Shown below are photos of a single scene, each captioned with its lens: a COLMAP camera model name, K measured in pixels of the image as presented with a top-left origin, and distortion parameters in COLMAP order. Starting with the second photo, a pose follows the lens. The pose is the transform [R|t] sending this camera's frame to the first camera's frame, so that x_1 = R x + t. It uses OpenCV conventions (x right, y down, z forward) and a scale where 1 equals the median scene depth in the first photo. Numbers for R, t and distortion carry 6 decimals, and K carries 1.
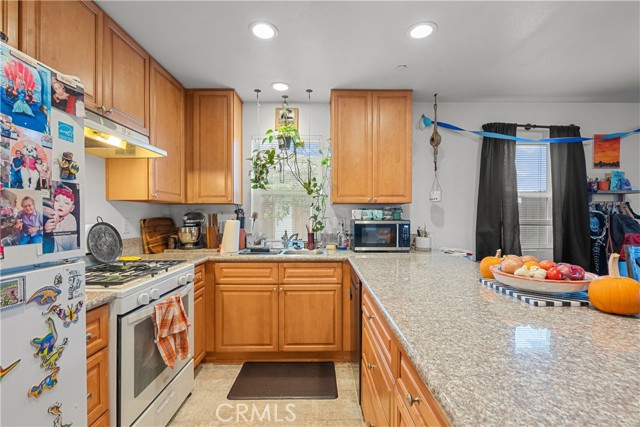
lens RADIAL K [[290.8, 0, 321.5], [0, 290.8, 218.1], [0, 0, 1]] dist [-0.002172, 0.000524]
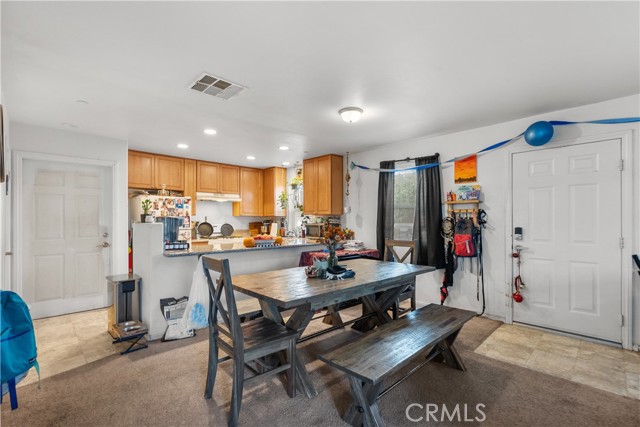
lens RADIAL K [[290.8, 0, 321.5], [0, 290.8, 218.1], [0, 0, 1]] dist [-0.002172, 0.000524]
pose [[0.699474, -0.010121, -0.714586, 1.627076], [-0.002193, 0.999865, -0.016308, 0.002887], [0.714655, 0.012975, 0.699357, -0.361503]]
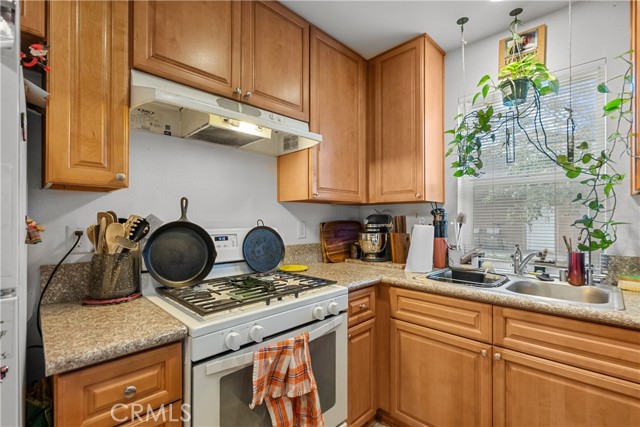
lens RADIAL K [[290.8, 0, 321.5], [0, 290.8, 218.1], [0, 0, 1]] dist [-0.002172, 0.000524]
pose [[0.707257, -0.001534, -0.706954, 0.009189], [-0.005903, 0.999950, -0.008075, -0.002805], [0.706931, 0.009884, 0.707213, 0.347824]]
